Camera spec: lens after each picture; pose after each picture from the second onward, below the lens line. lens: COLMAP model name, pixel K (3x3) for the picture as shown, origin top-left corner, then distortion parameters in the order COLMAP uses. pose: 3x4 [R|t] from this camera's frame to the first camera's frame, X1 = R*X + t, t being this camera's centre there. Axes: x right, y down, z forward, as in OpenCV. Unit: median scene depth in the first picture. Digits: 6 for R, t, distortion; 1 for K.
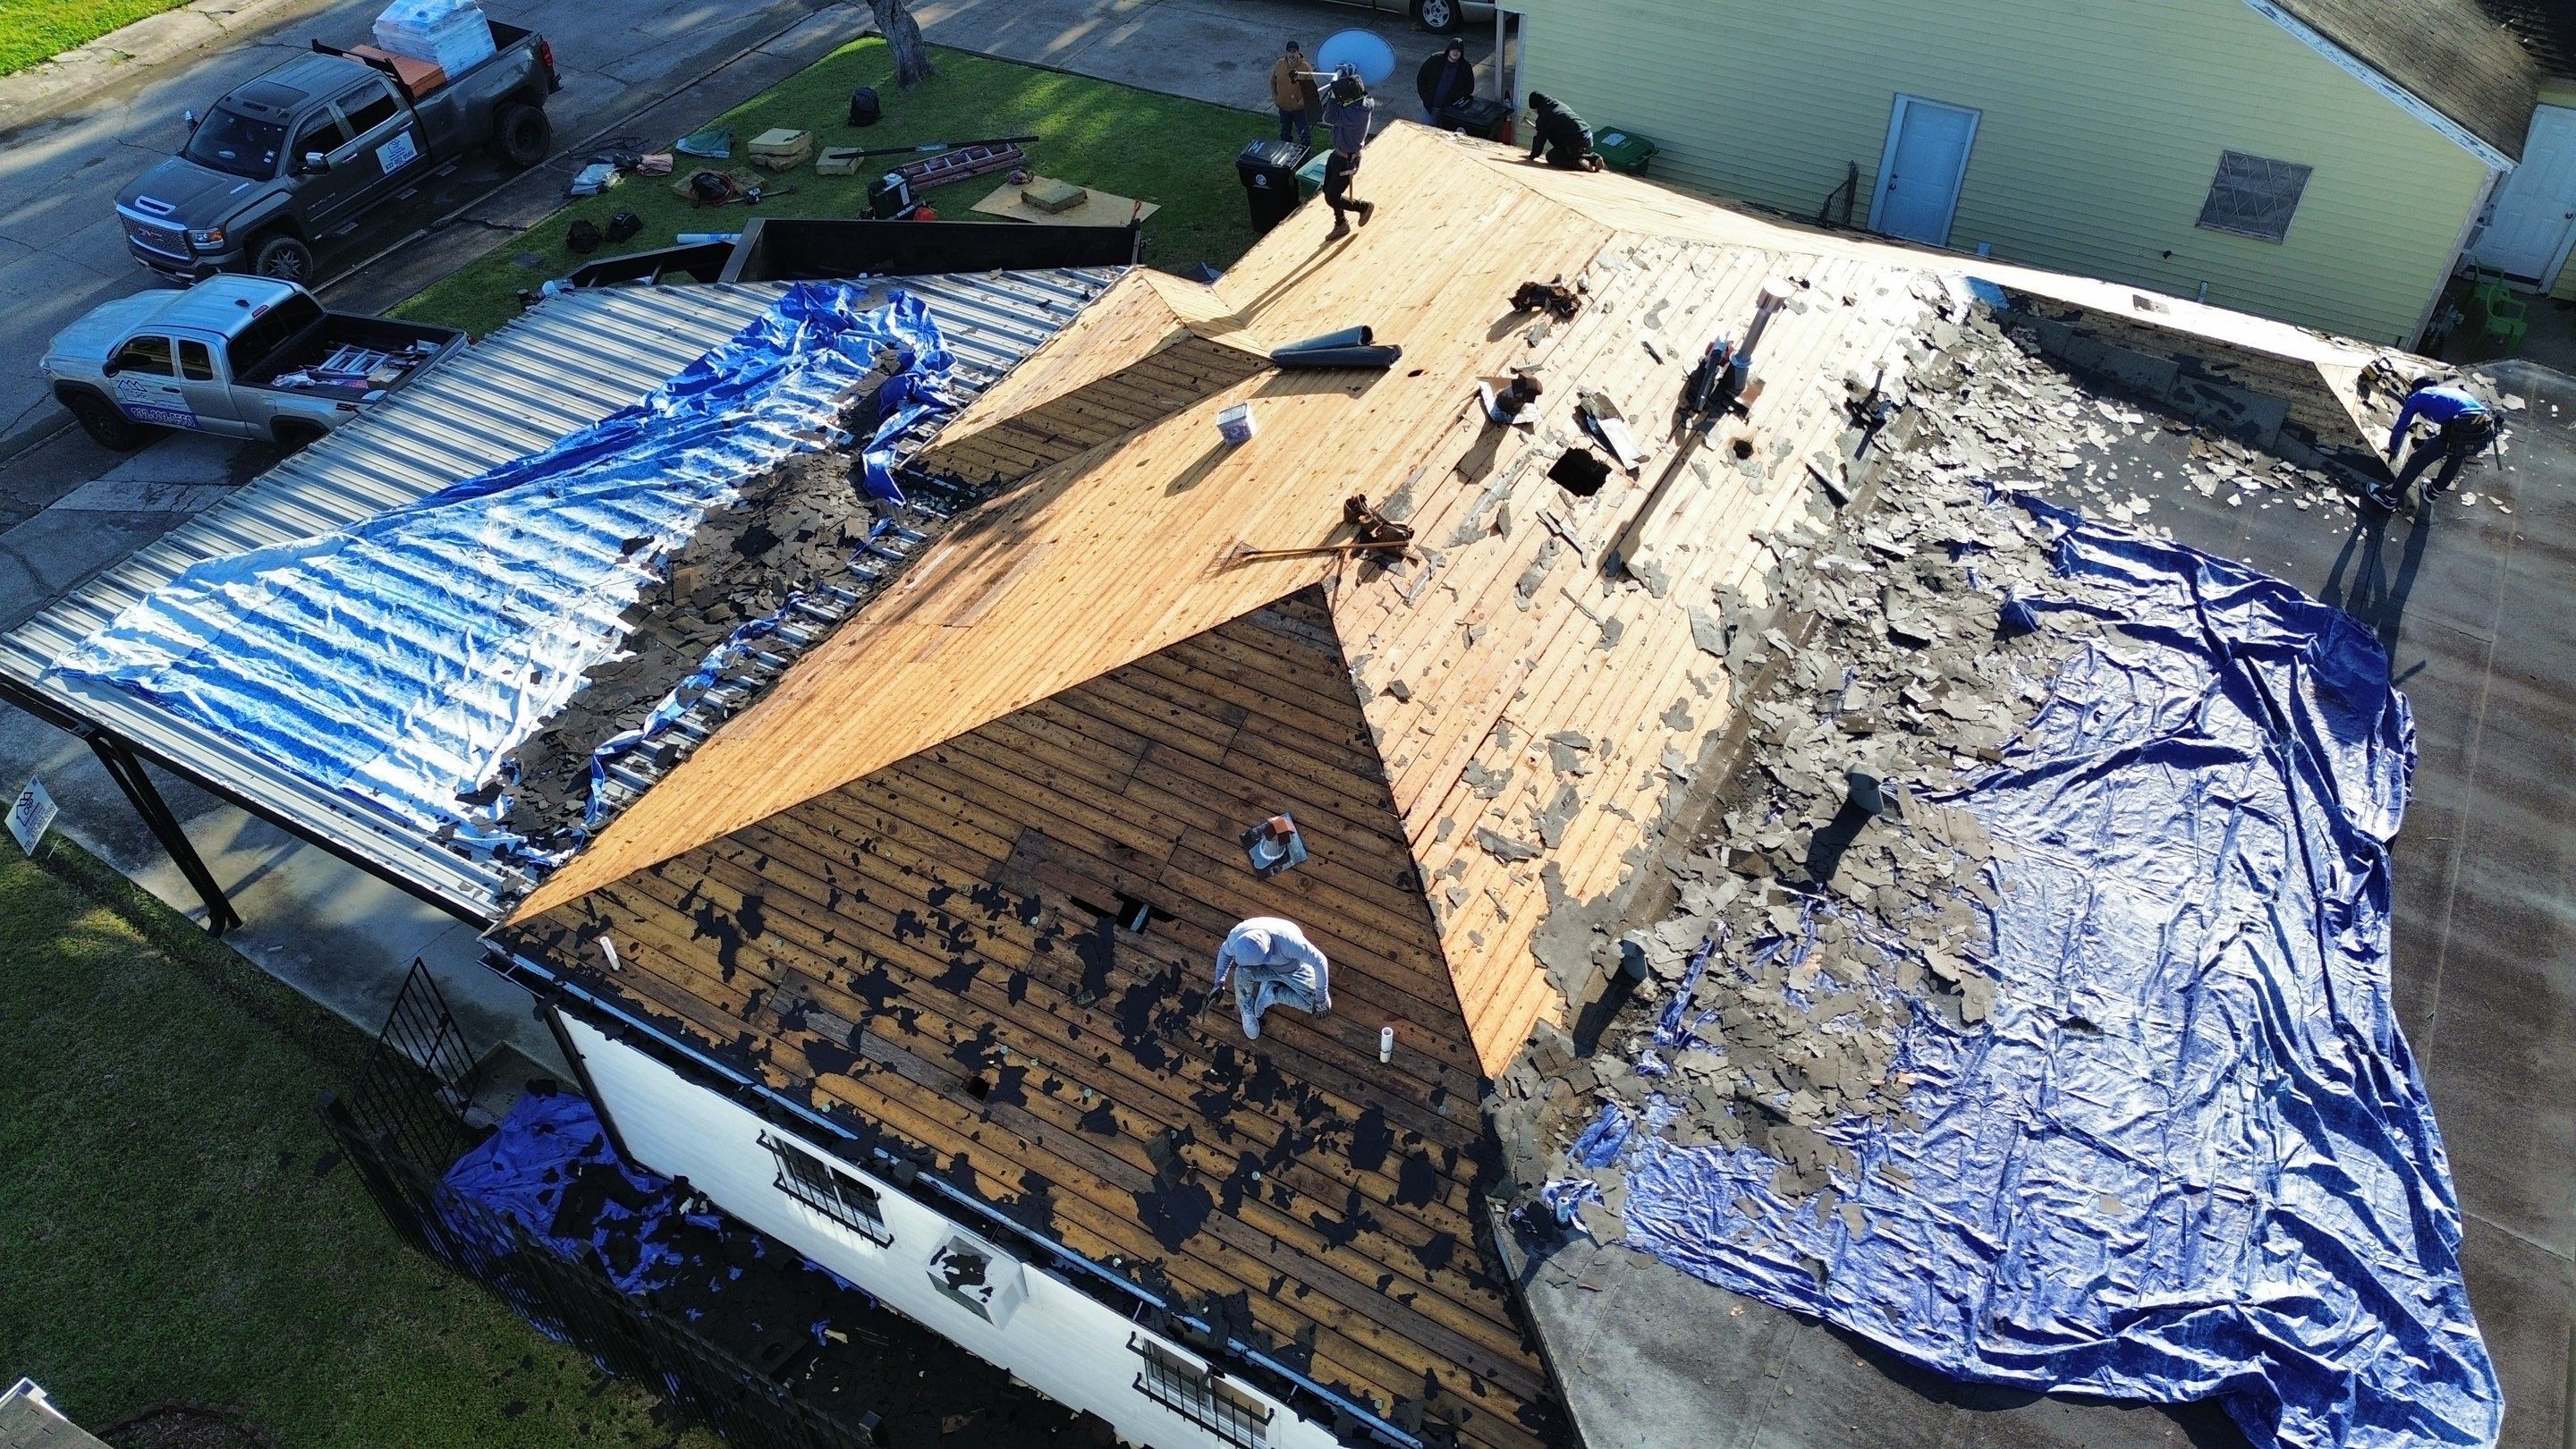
lens RADIAL K [[1798.3, 0, 1277.2], [0, 1798.3, 742.3], [0, 0, 1]] dist [0.051401, -0.035933]
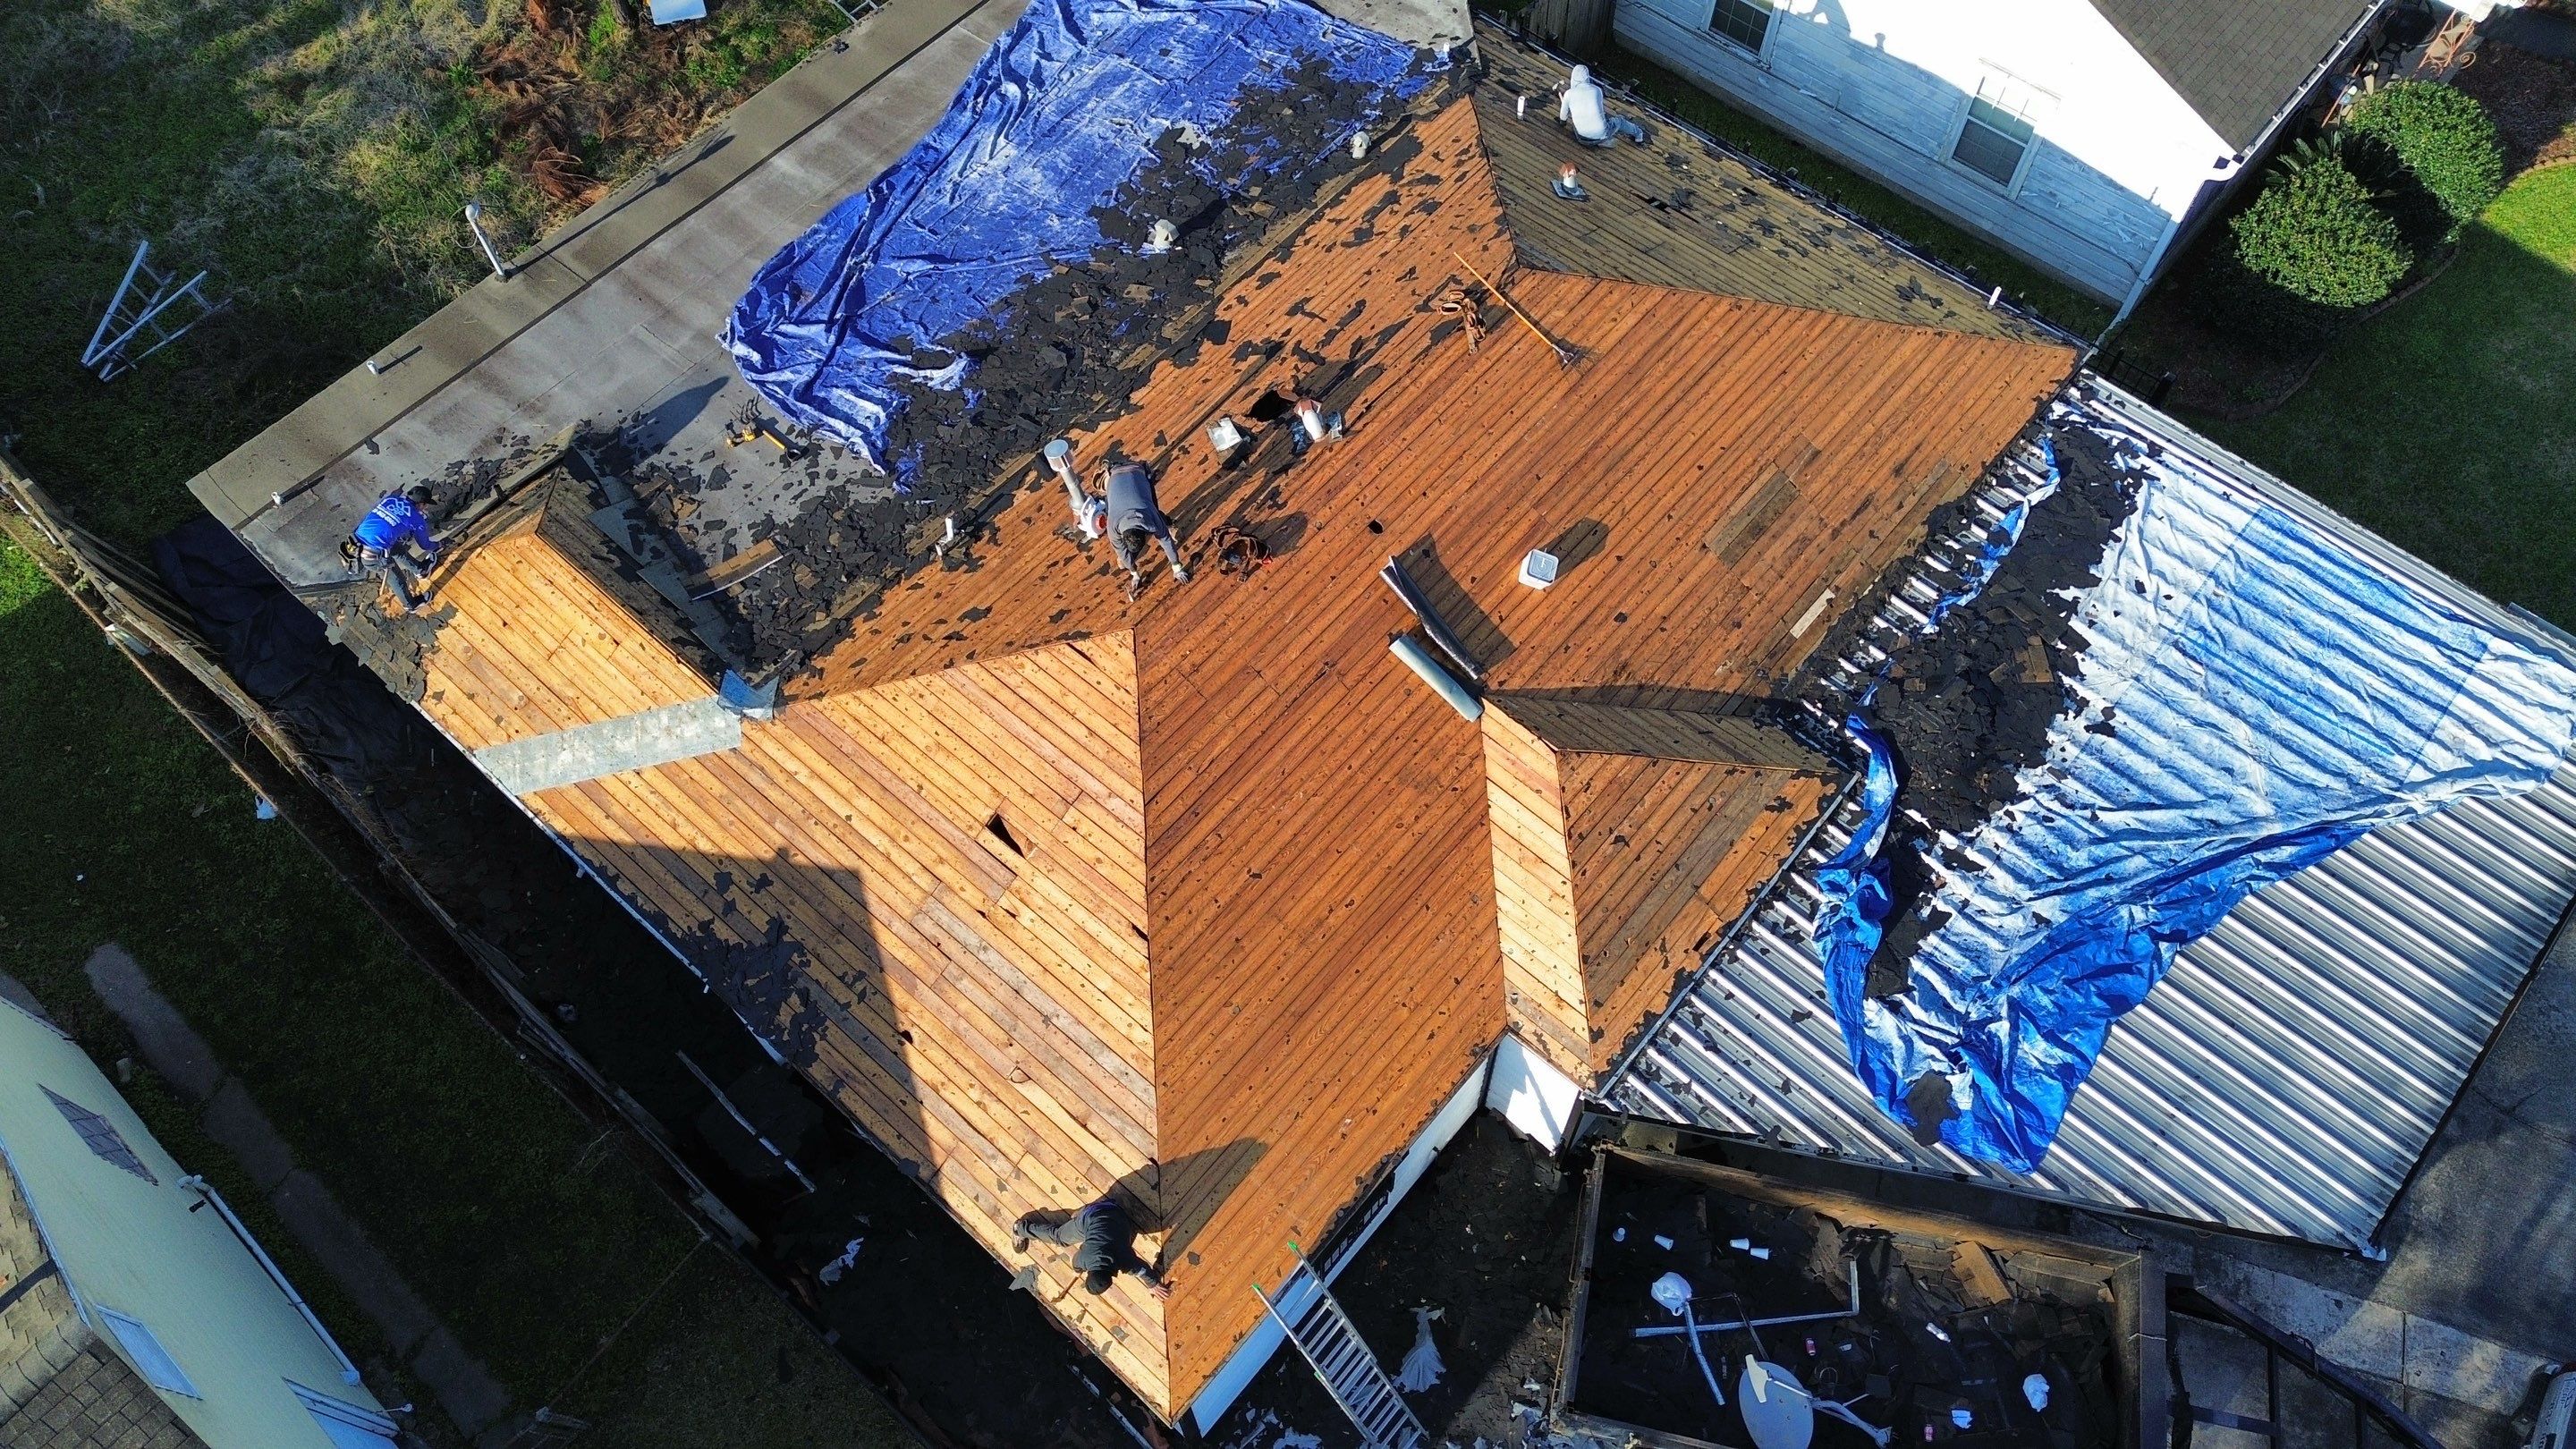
lens RADIAL K [[1798.3, 0, 1304.5], [0, 1798.3, 733.7], [0, 0, 1]] dist [0.051401, -0.035933]
pose [[-0.980627, -0.146748, 0.129751, -0.039691], [0.164679, -0.258934, 0.951753, -1.263043], [-0.106071, 0.954682, 0.278084, 0.806851]]
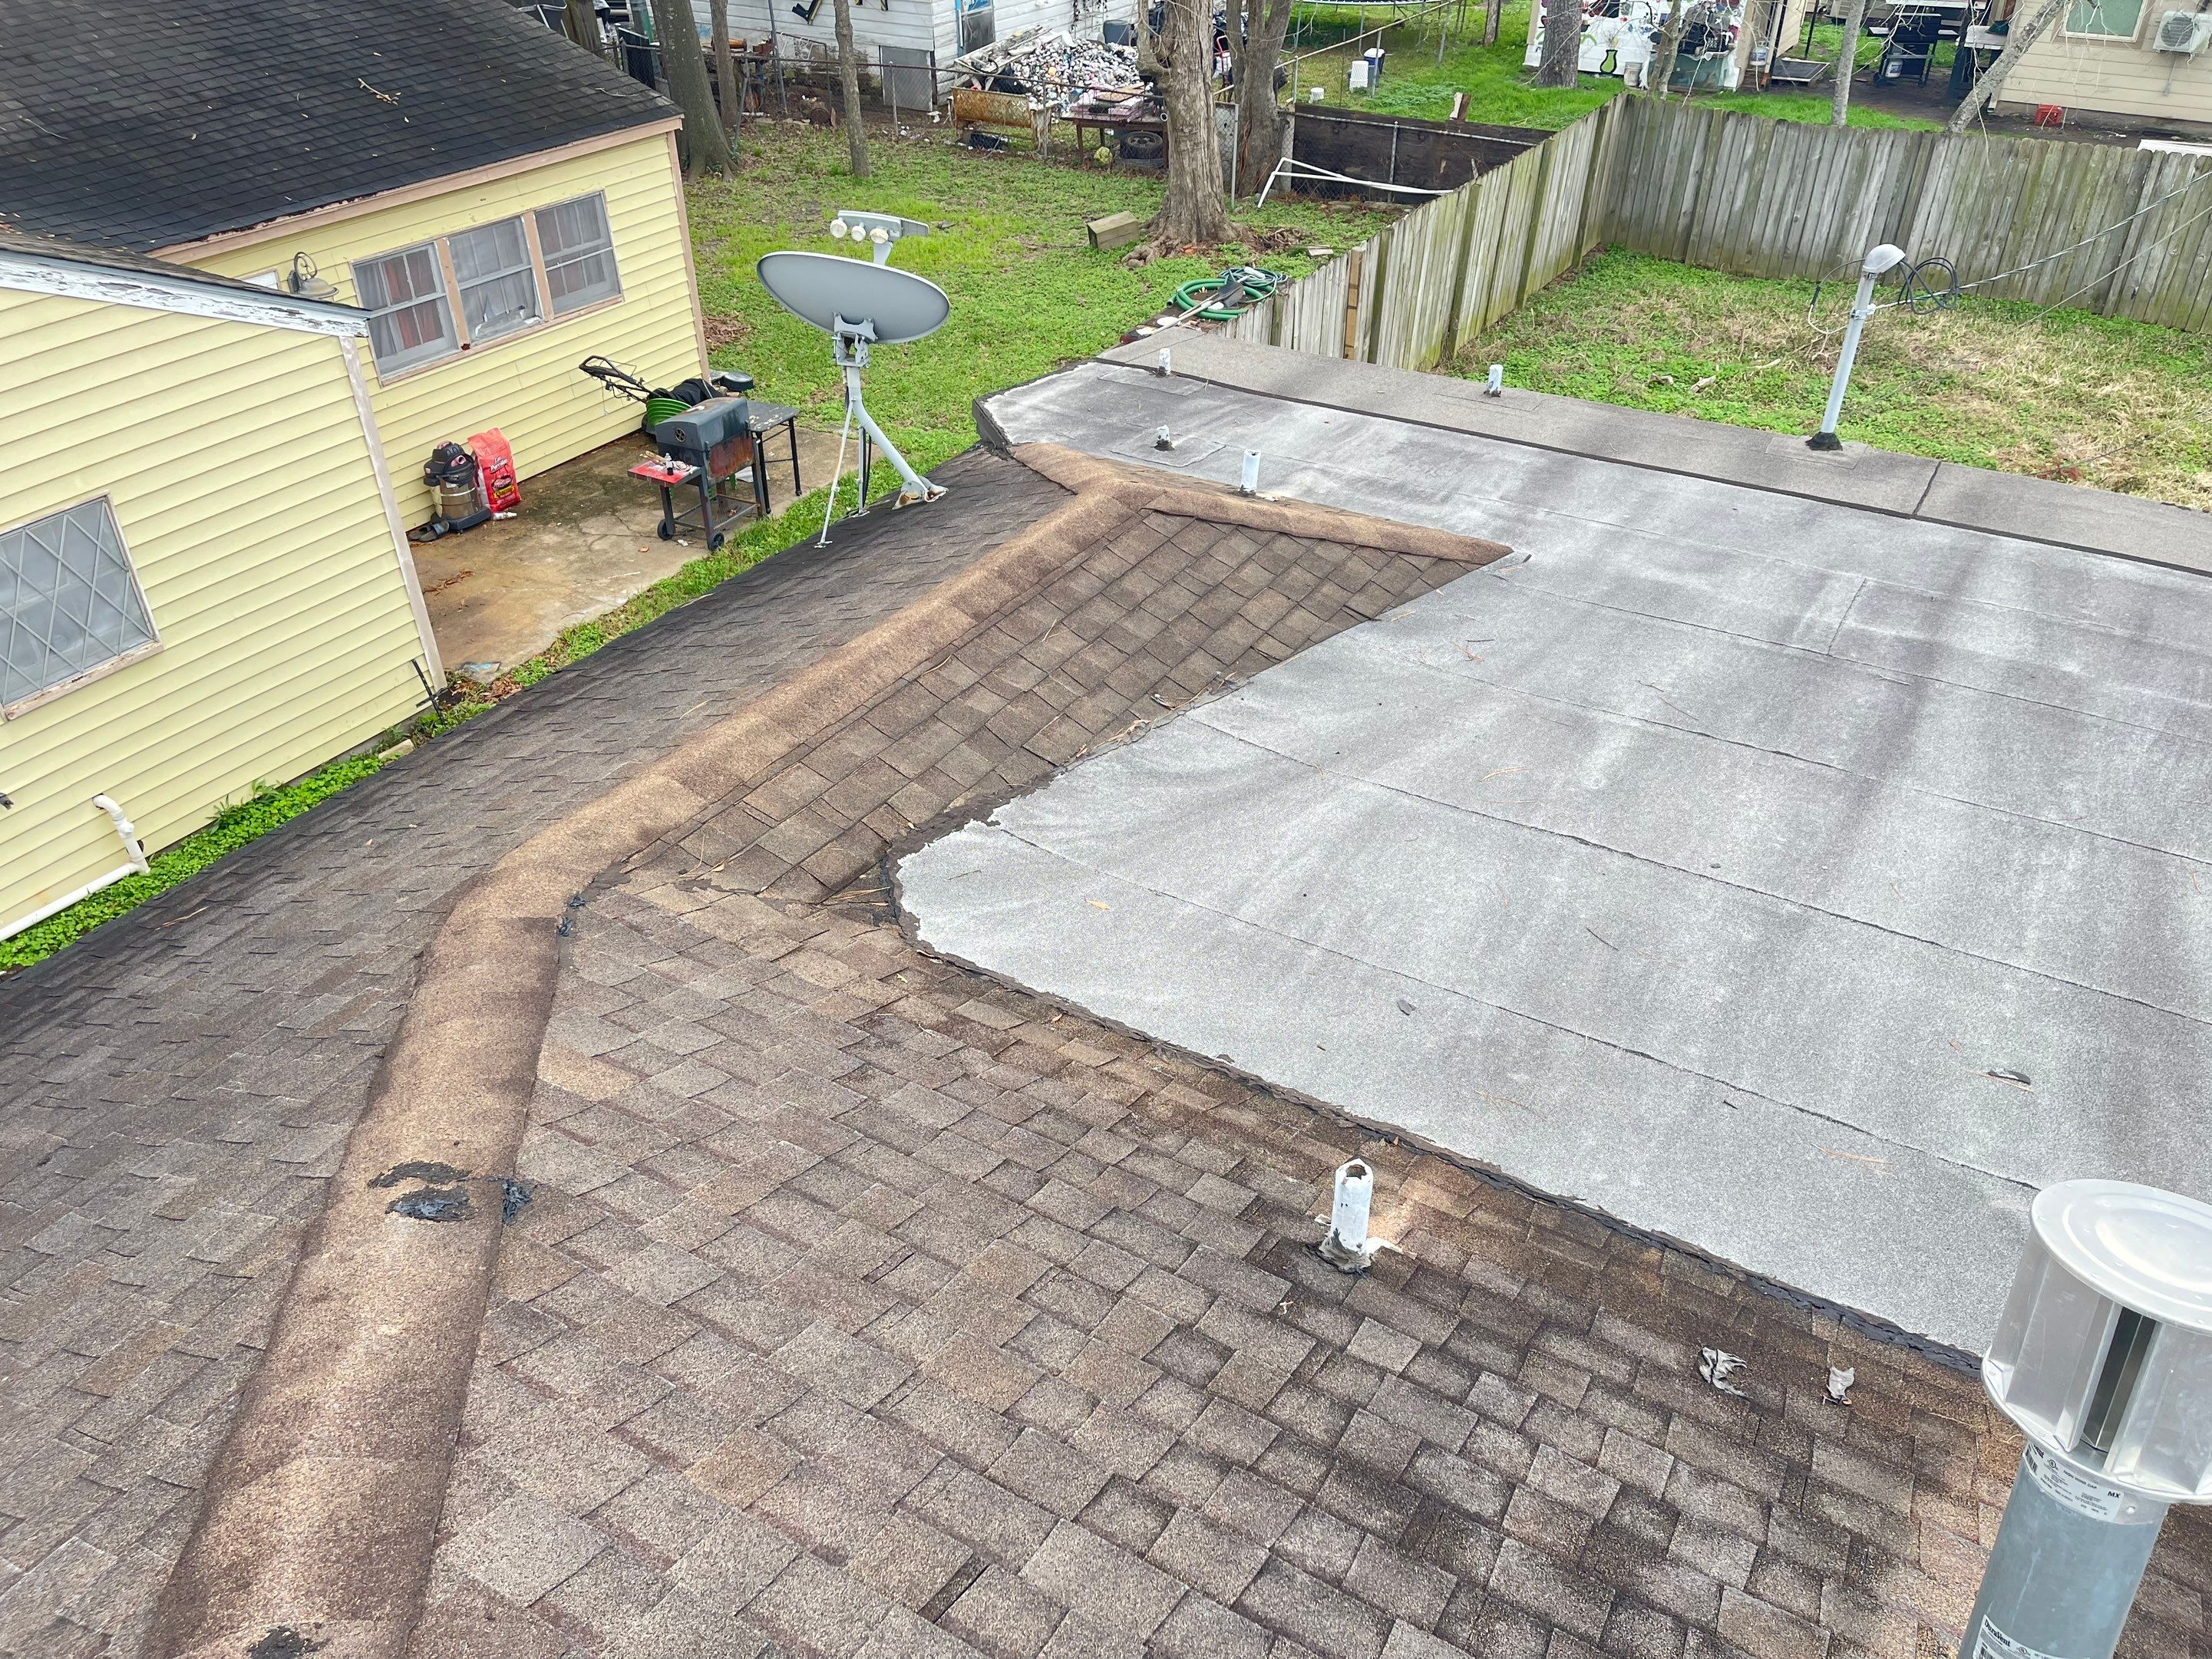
lens RADIAL K [[1687.9, 0, 1110.9], [0, 1687.9, 824.2], [0, 0, 1]] dist [0.002442, 0.000006]
pose [[0.007274, -0.532260, 0.846550, 0.197453], [0.708162, 0.600448, 0.371441, -0.330194], [-0.706012, 0.596793, 0.381294, 0.947622]]
